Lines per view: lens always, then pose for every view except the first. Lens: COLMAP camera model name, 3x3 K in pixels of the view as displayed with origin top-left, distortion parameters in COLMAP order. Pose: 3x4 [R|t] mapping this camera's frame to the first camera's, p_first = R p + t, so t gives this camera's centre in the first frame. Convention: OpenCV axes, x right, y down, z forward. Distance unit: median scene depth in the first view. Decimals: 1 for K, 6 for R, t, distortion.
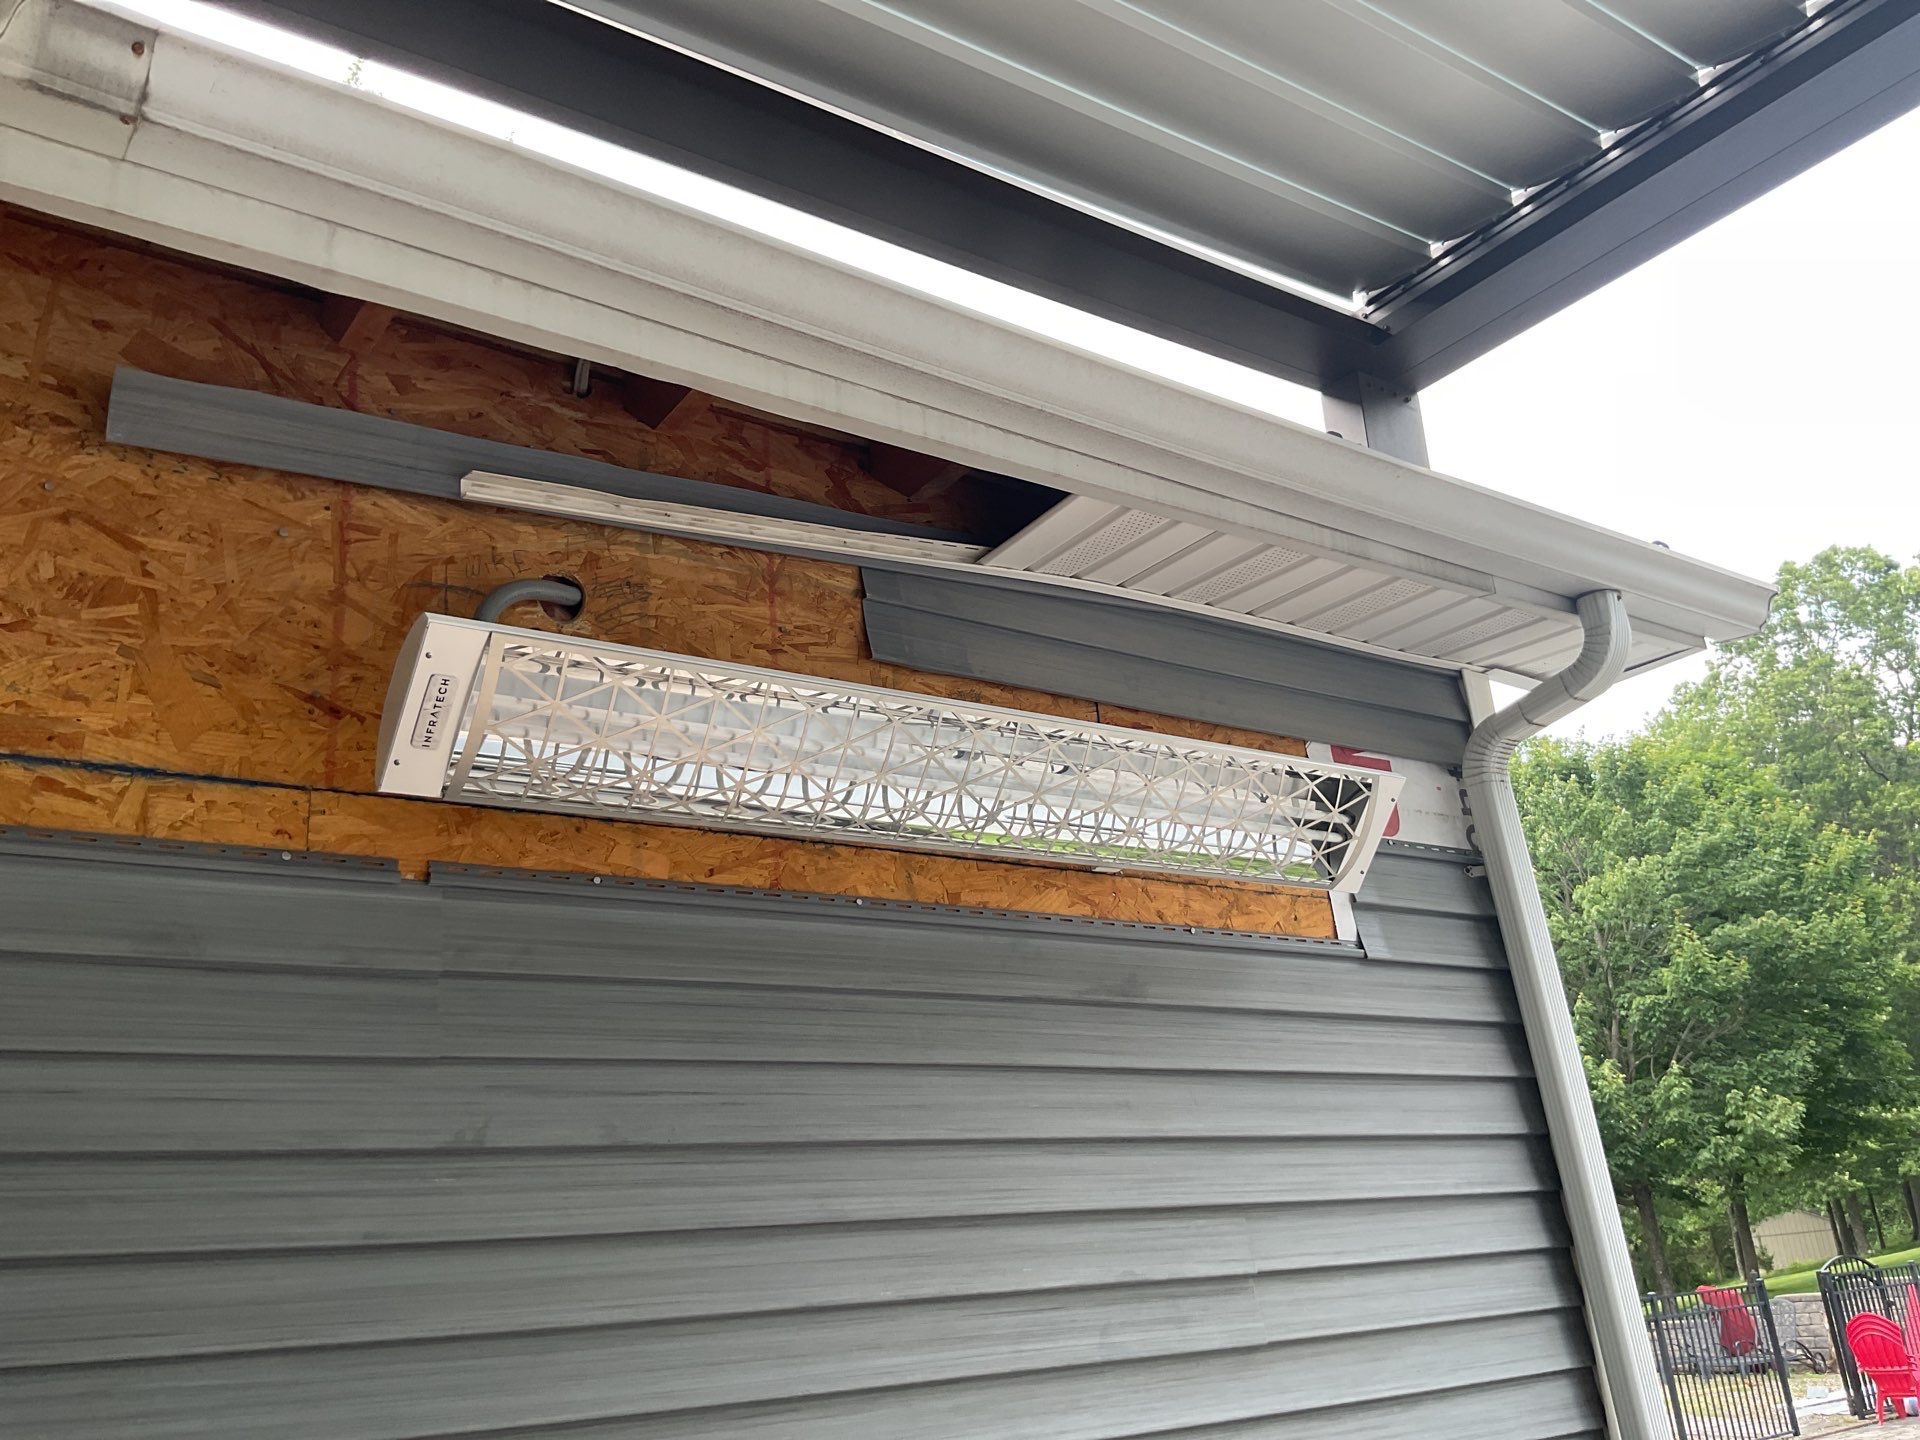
lens RADIAL K [[1628.1, 0, 920.9], [0, 1628.1, 716.3], [0, 0, 1]] dist [0.098018, -0.220059]
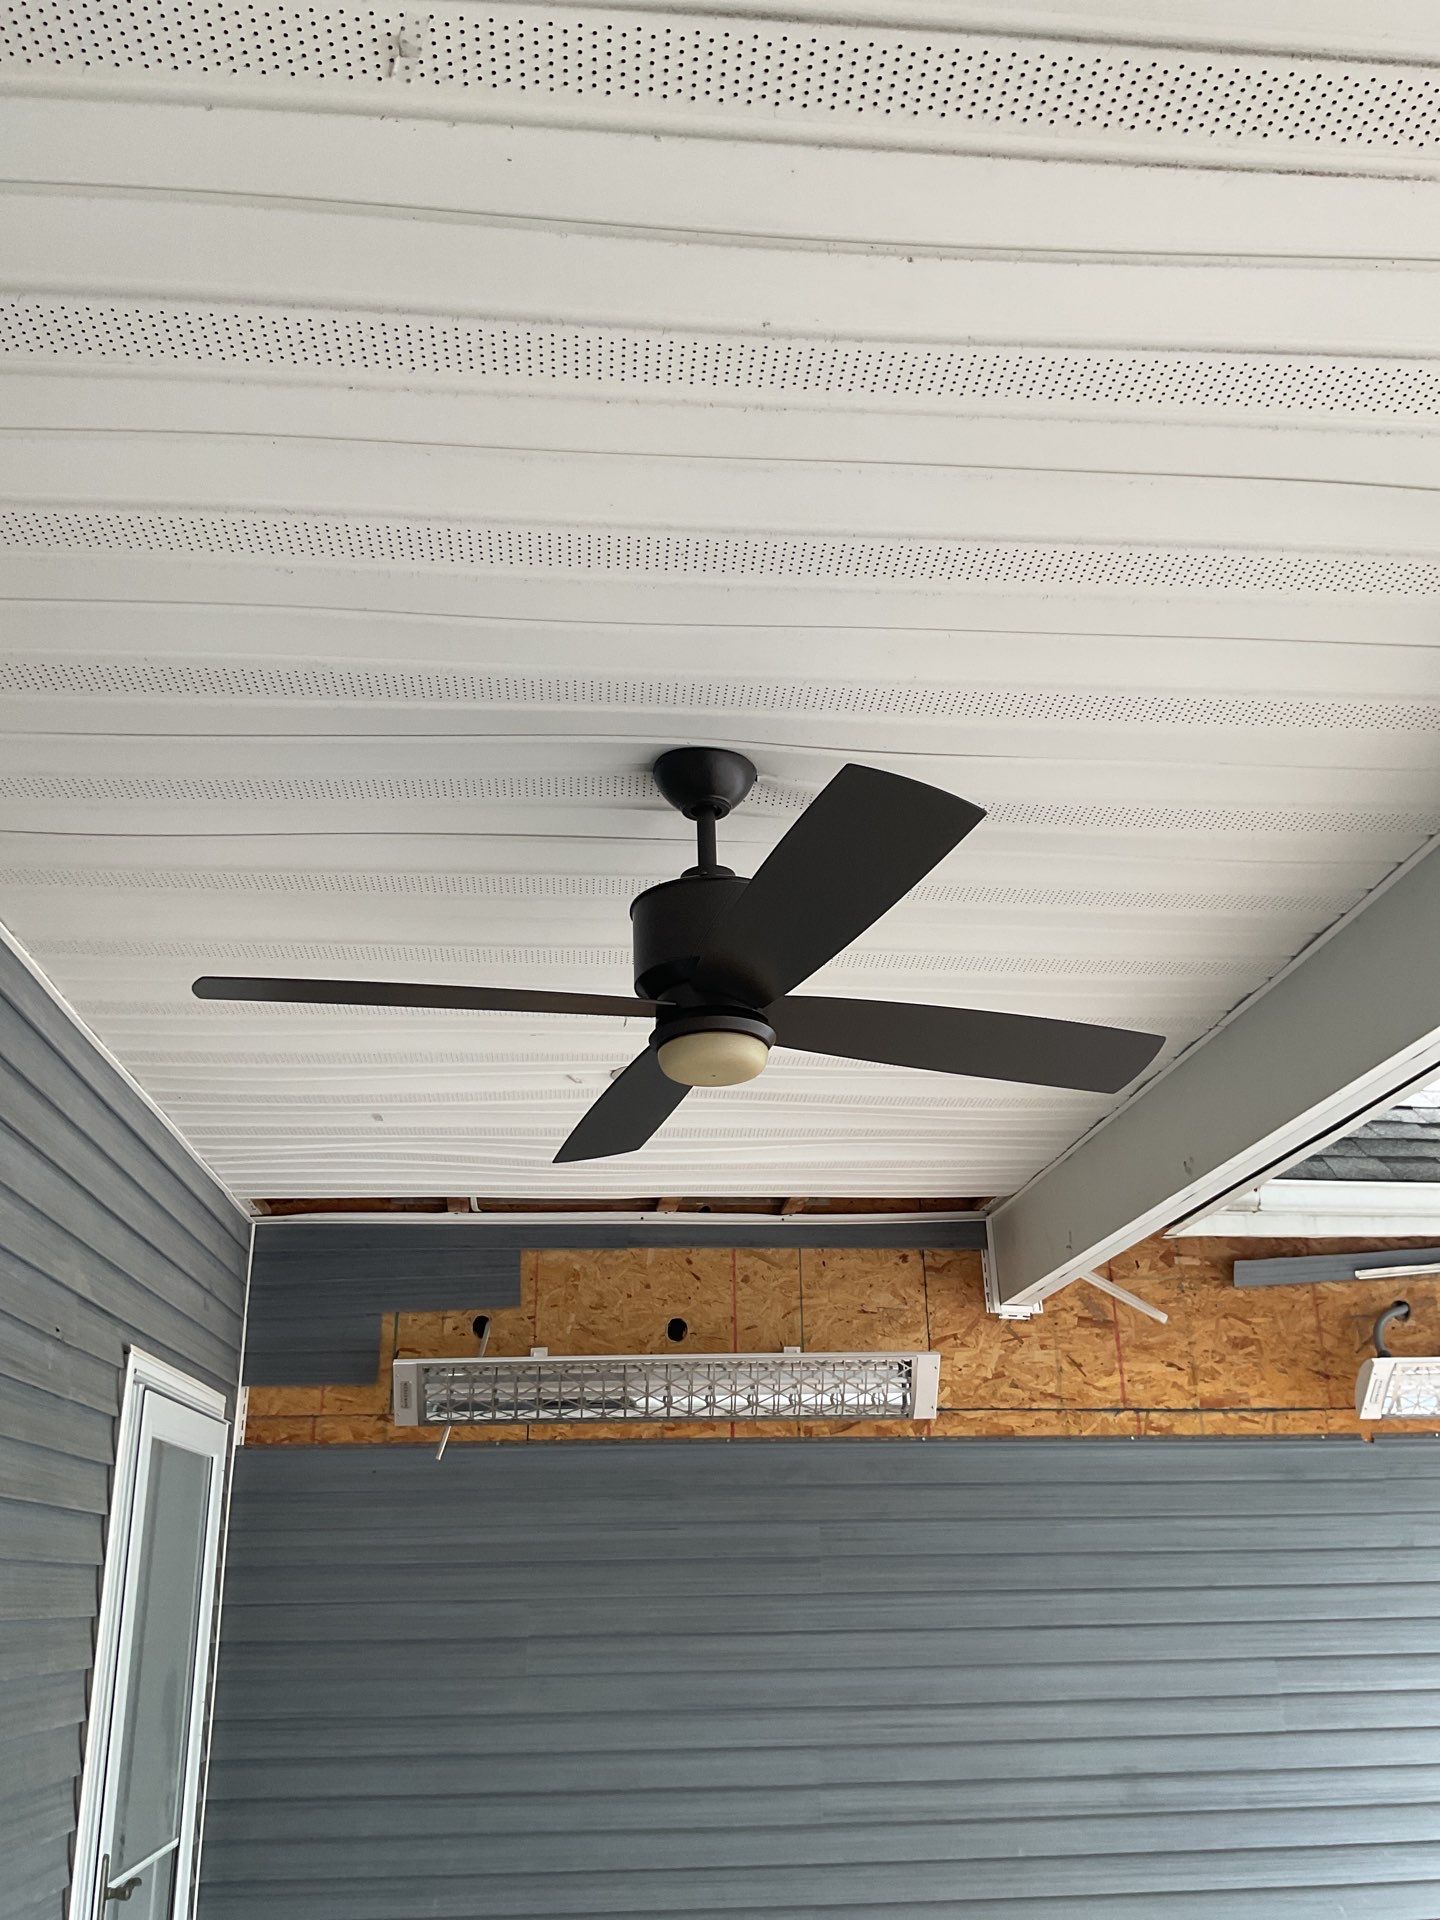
lens RADIAL K [[1628.1, 0, 720.0], [0, 1628.1, 960.0], [0, 0, 1]] dist [0.098018, -0.220059]
pose [[0.879825, -0.128003, -0.457738, 0.077949], [0.117326, 0.991741, -0.051818, -0.624408], [0.460590, -0.008113, 0.887576, -1.734651]]
